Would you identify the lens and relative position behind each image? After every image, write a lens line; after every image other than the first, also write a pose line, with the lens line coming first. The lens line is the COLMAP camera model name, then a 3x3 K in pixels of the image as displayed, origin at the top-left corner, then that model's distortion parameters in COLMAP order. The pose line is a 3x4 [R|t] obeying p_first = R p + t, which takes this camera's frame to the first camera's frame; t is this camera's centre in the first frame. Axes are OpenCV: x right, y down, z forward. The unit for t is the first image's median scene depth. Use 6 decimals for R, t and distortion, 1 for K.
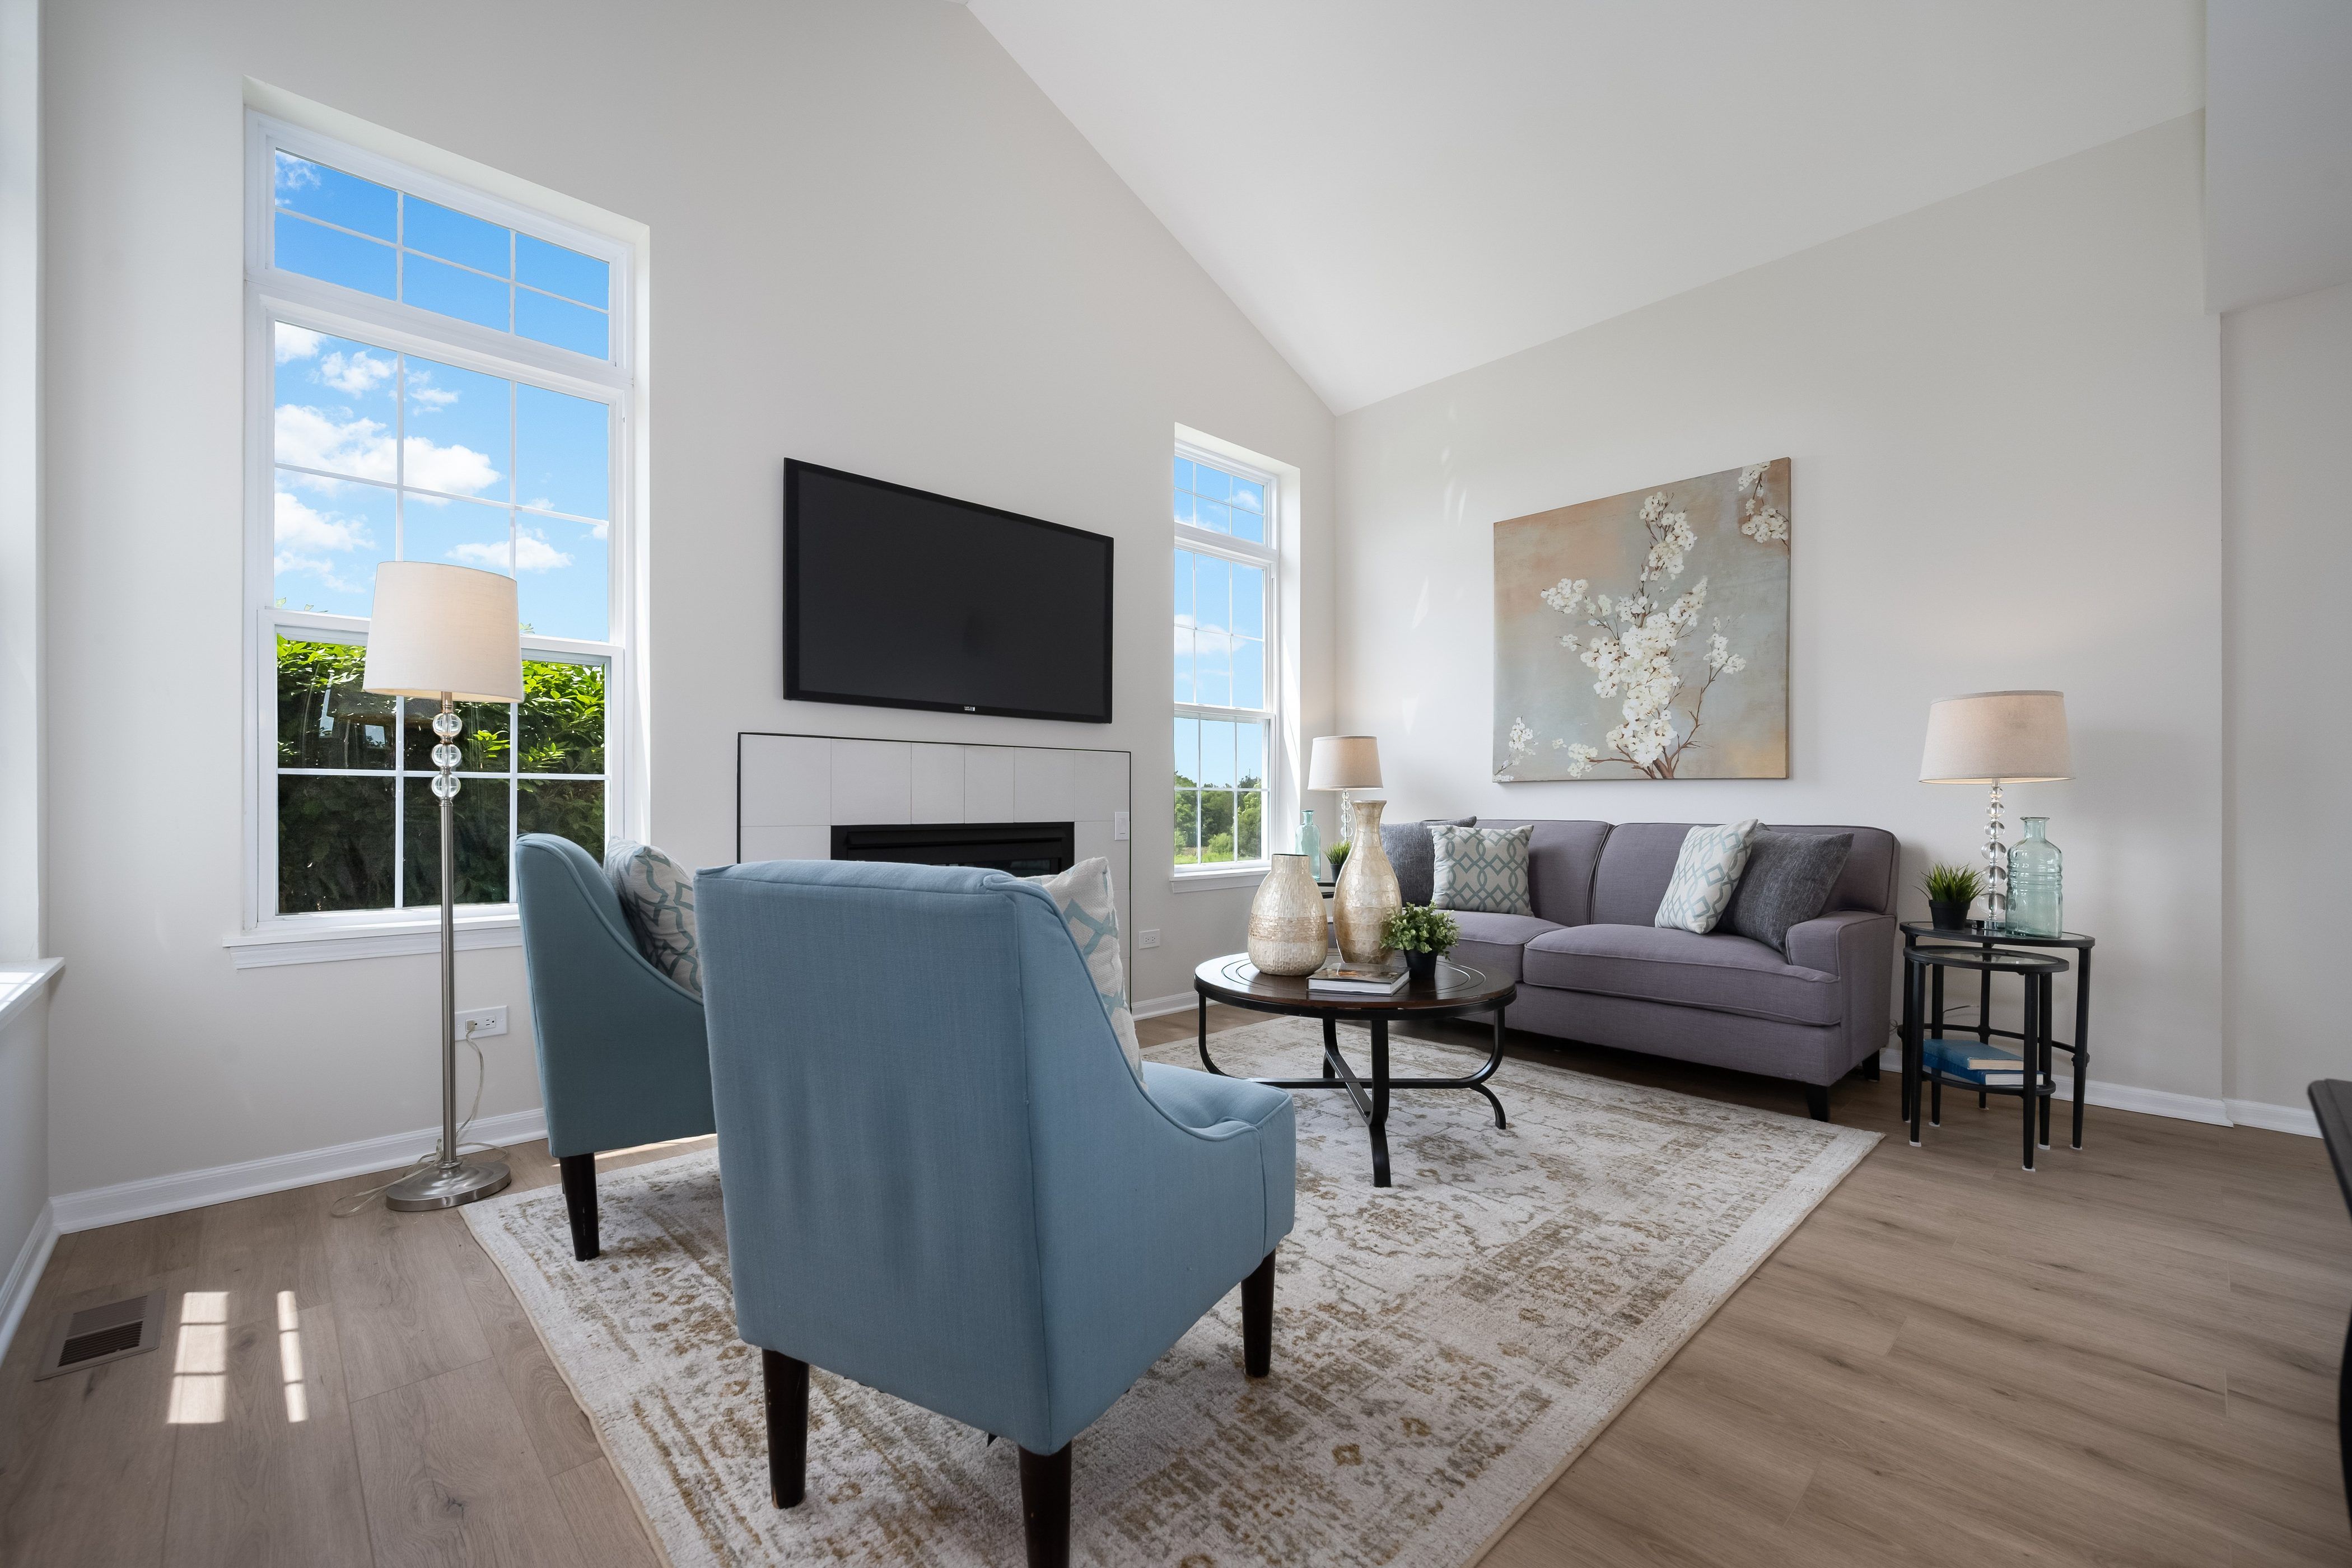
lens RADIAL K [[975.9, 0, 1191.0], [0, 975.9, 803.9], [0, 0, 1]] dist [-0.000975, -0.000276]
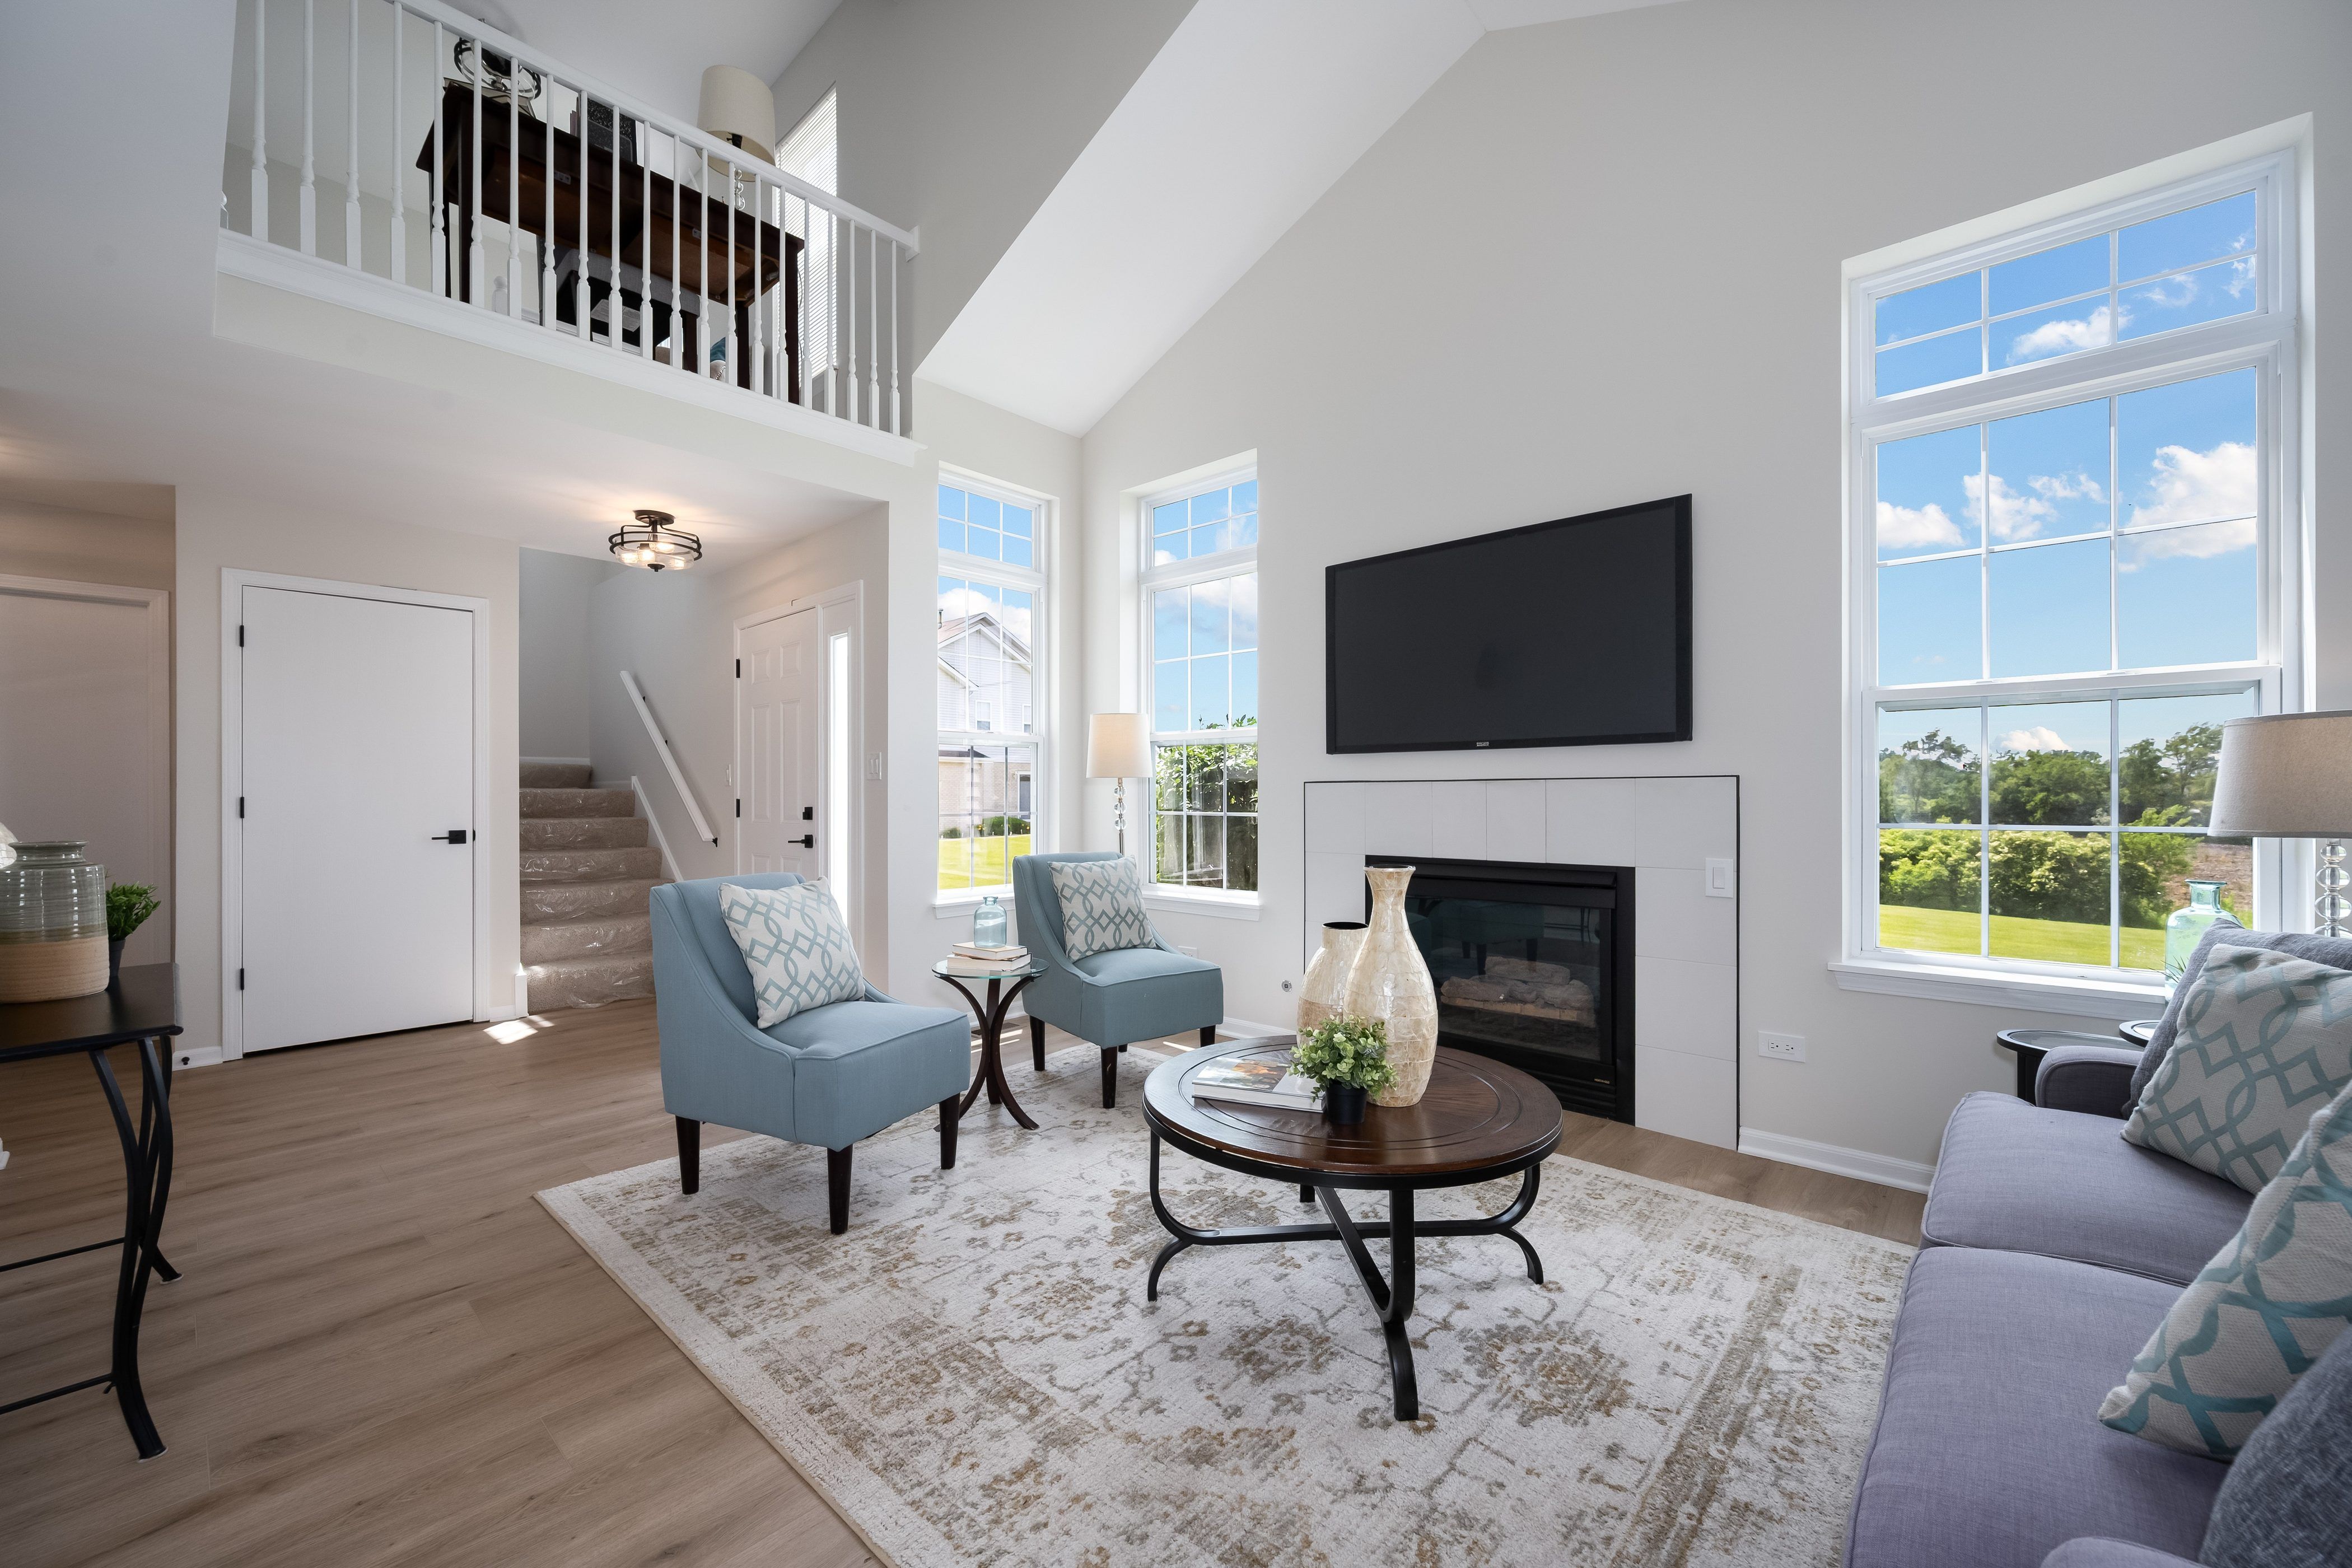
lens RADIAL K [[929.2, 0, 1182.3], [0, 929.2, 793.2], [0, 0, 1]] dist [0.000324, -0.000191]
pose [[0.063161, -0.004922, -0.997991, 0.642861], [0.003730, 0.999982, -0.004696, -0.041595], [0.997996, -0.003426, 0.063179, 0.593670]]
